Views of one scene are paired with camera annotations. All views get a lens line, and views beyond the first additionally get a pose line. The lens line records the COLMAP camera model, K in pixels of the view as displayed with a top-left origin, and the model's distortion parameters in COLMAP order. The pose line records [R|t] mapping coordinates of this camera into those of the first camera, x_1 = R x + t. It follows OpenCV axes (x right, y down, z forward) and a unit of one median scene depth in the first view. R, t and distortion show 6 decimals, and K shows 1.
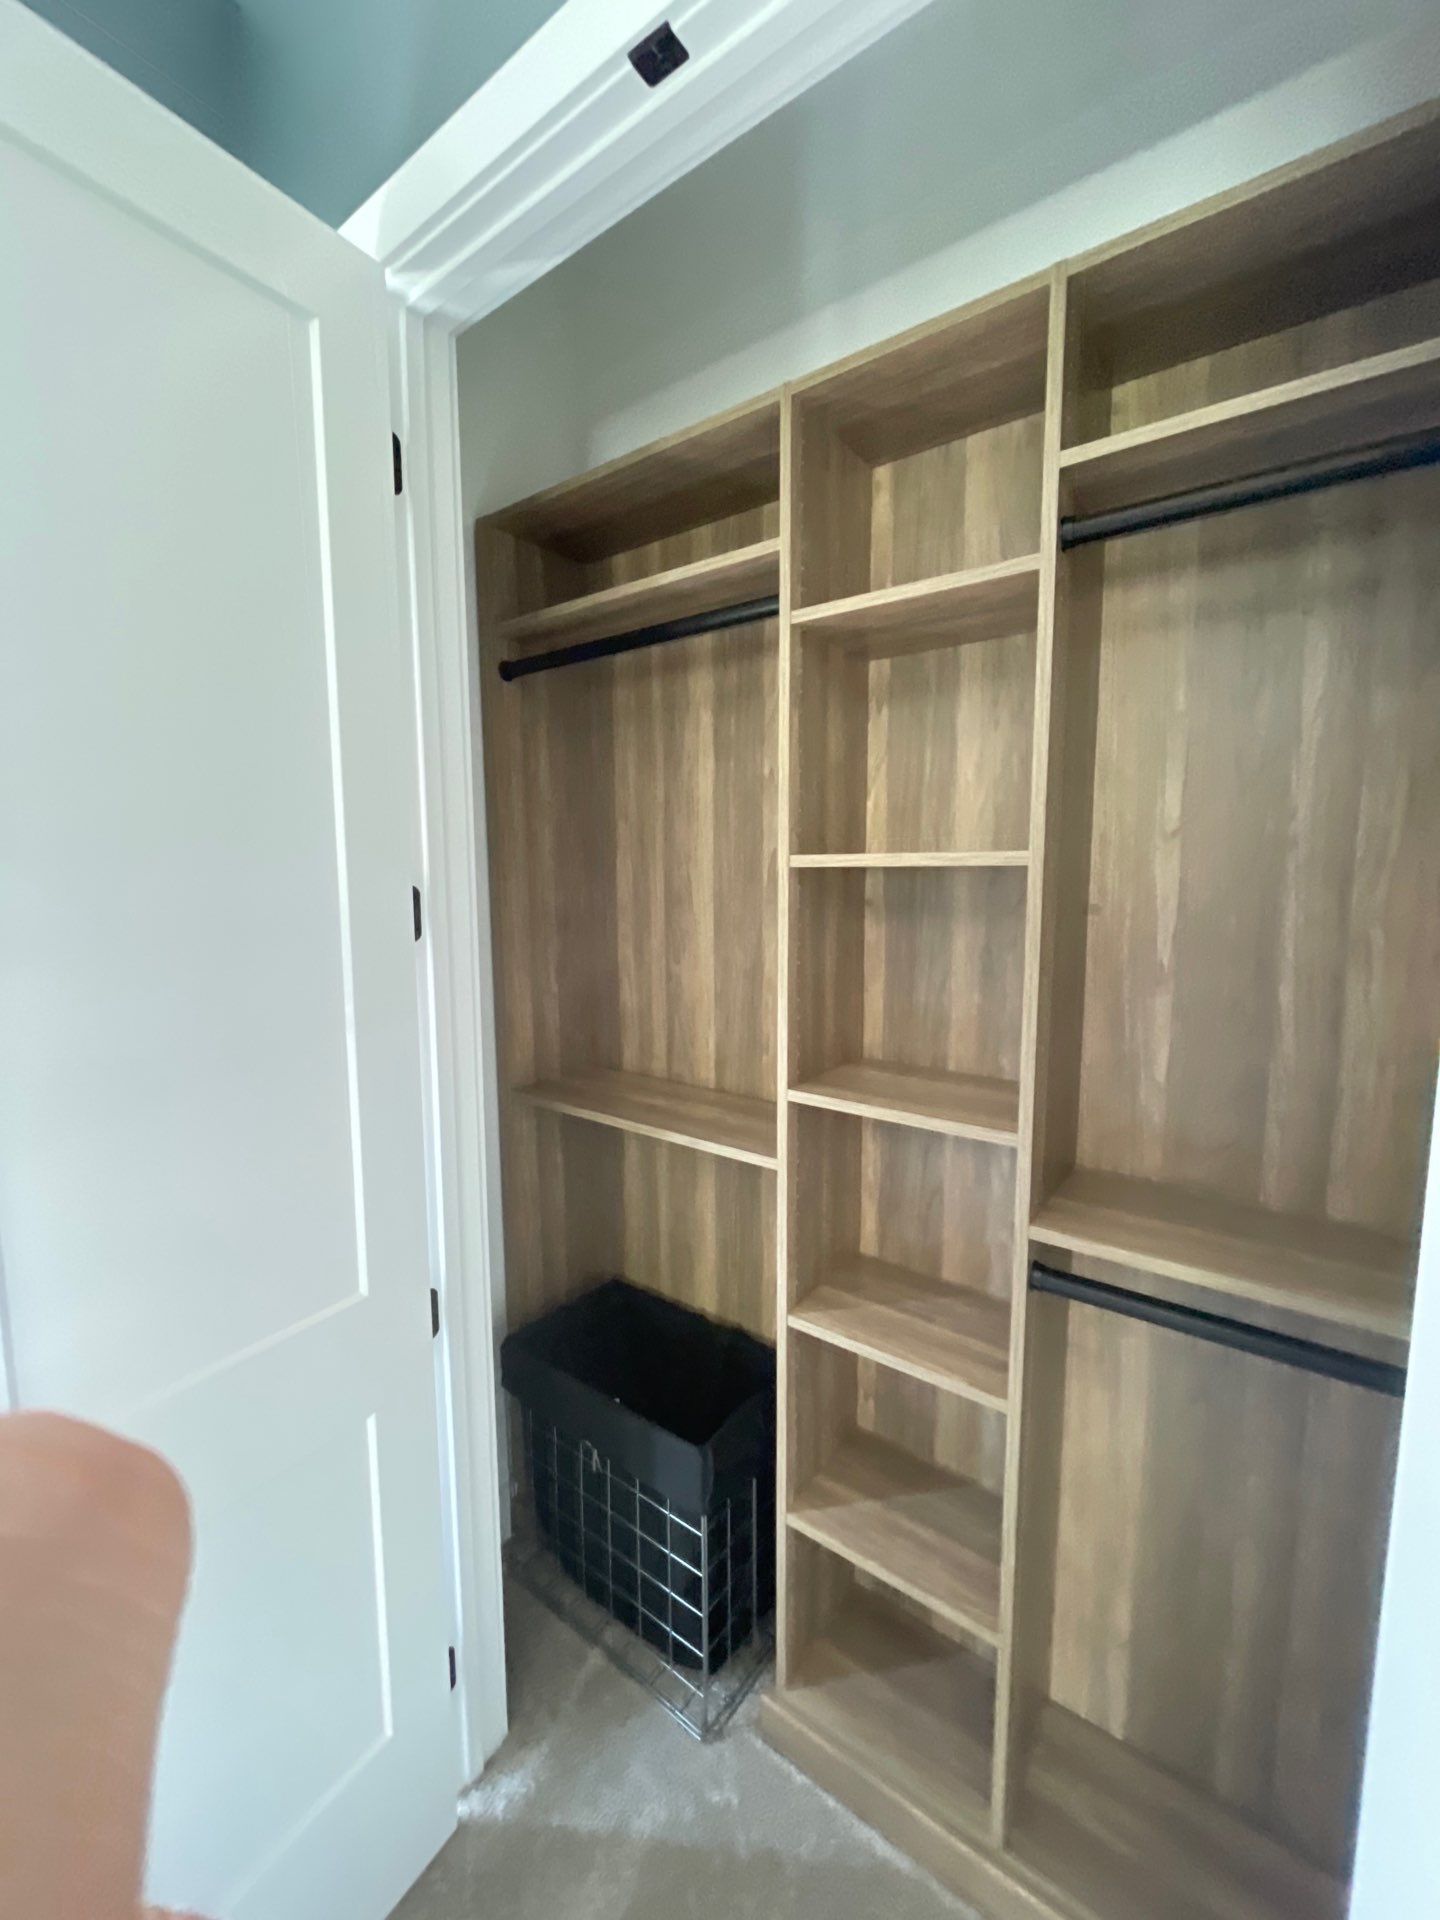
lens RADIAL K [[771.0, 0, 723.0], [0, 771.0, 955.2], [0, 0, 1]] dist [-0.001112, -0.000631]
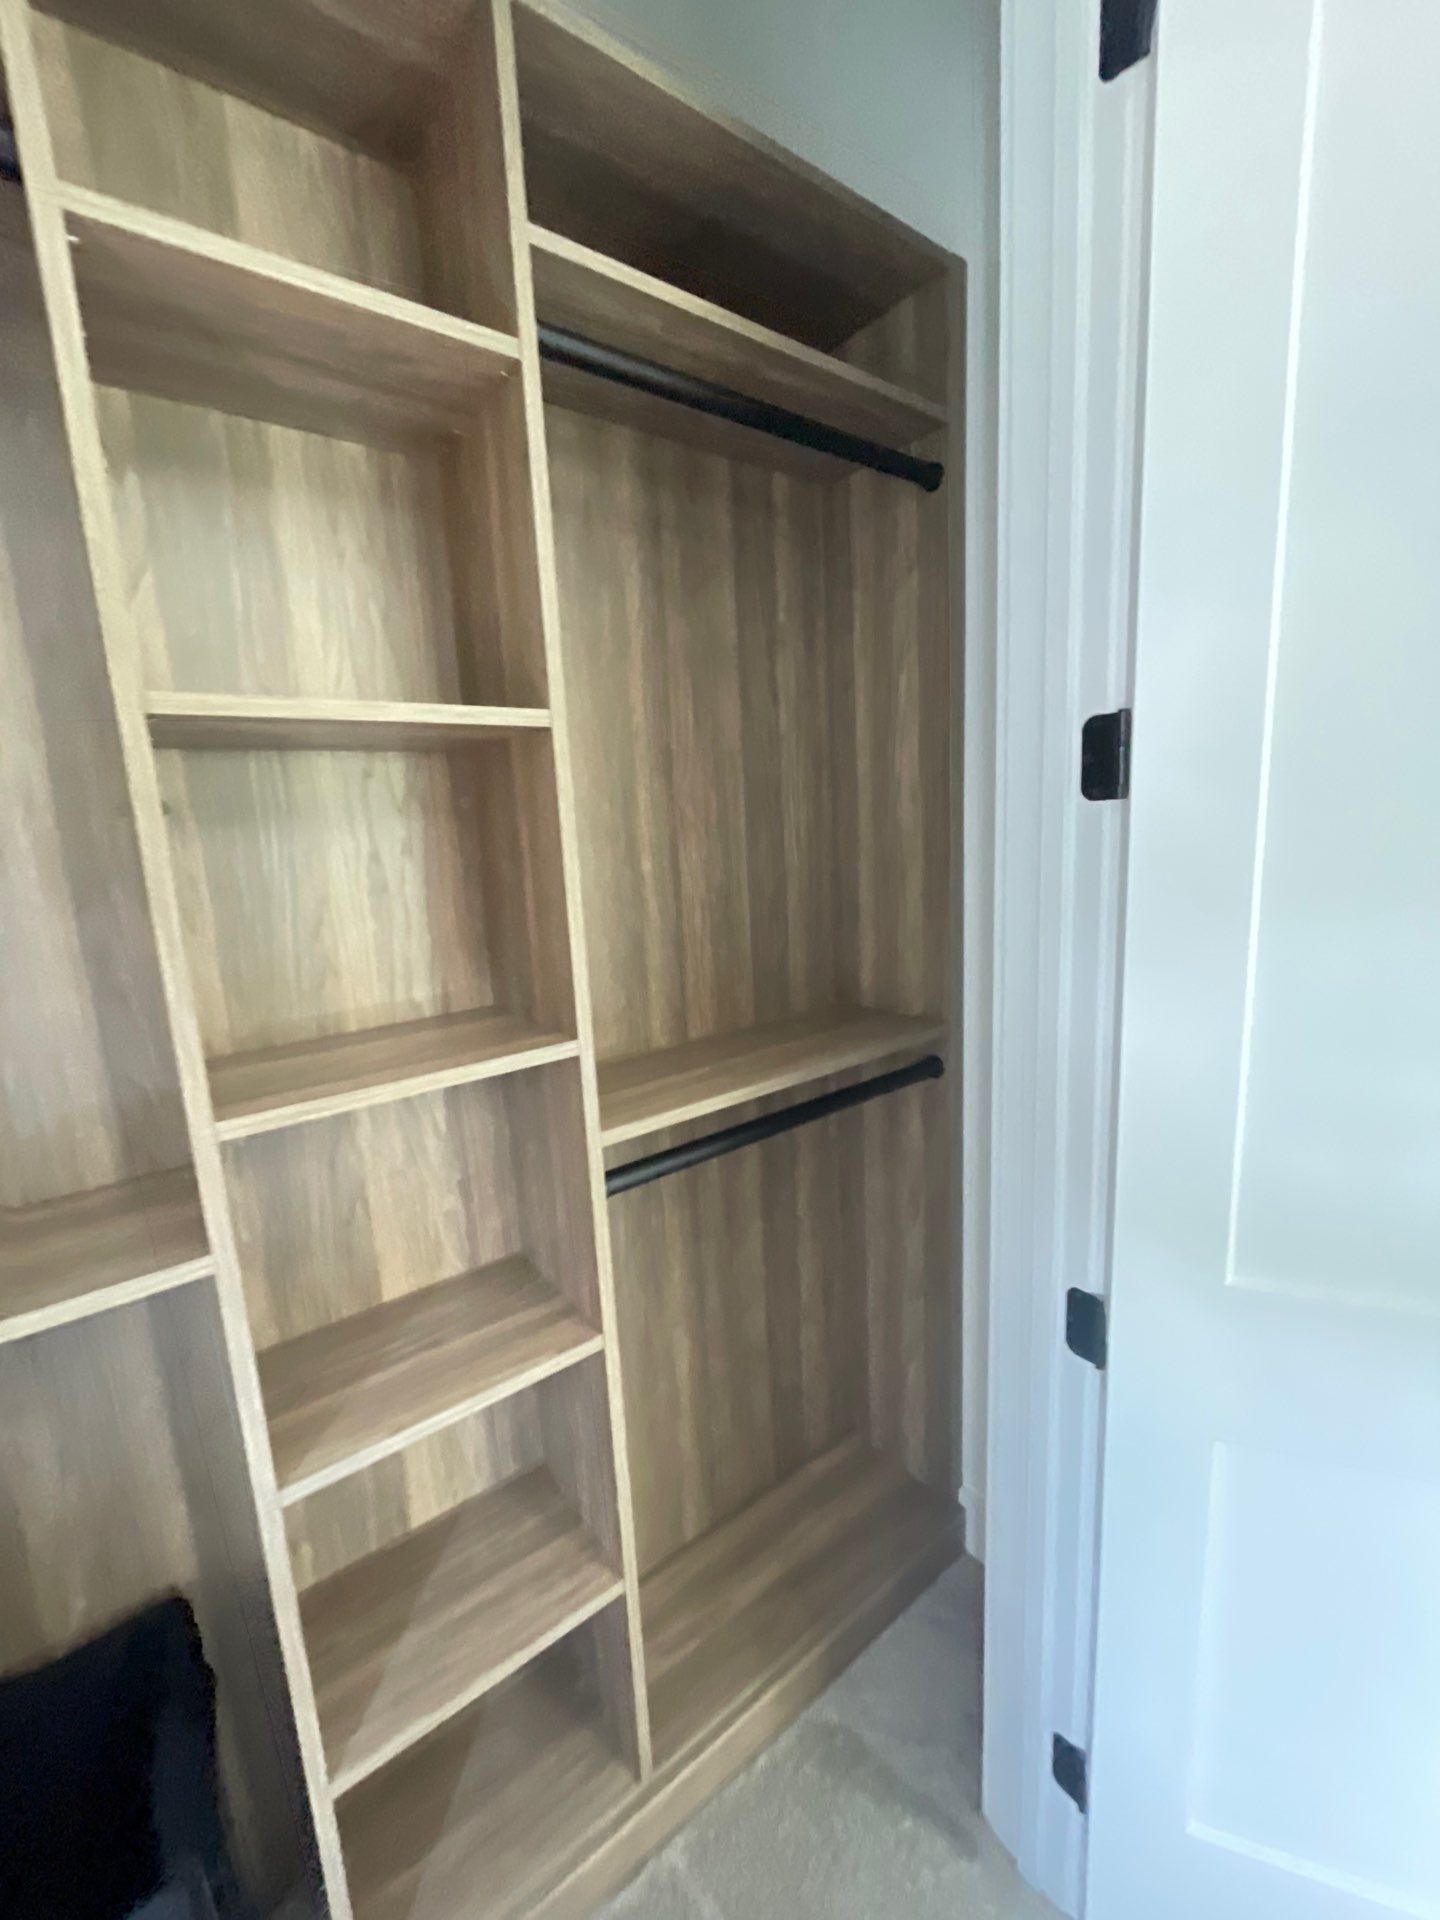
lens RADIAL K [[771.0, 0, 723.0], [0, 771.0, 955.2], [0, 0, 1]] dist [-0.001112, -0.000631]
pose [[0.277703, -0.170172, 0.945475, -0.322294], [0.154829, 0.979248, 0.130774, 0.040044], [-0.948108, 0.110070, 0.298288, 0.473226]]
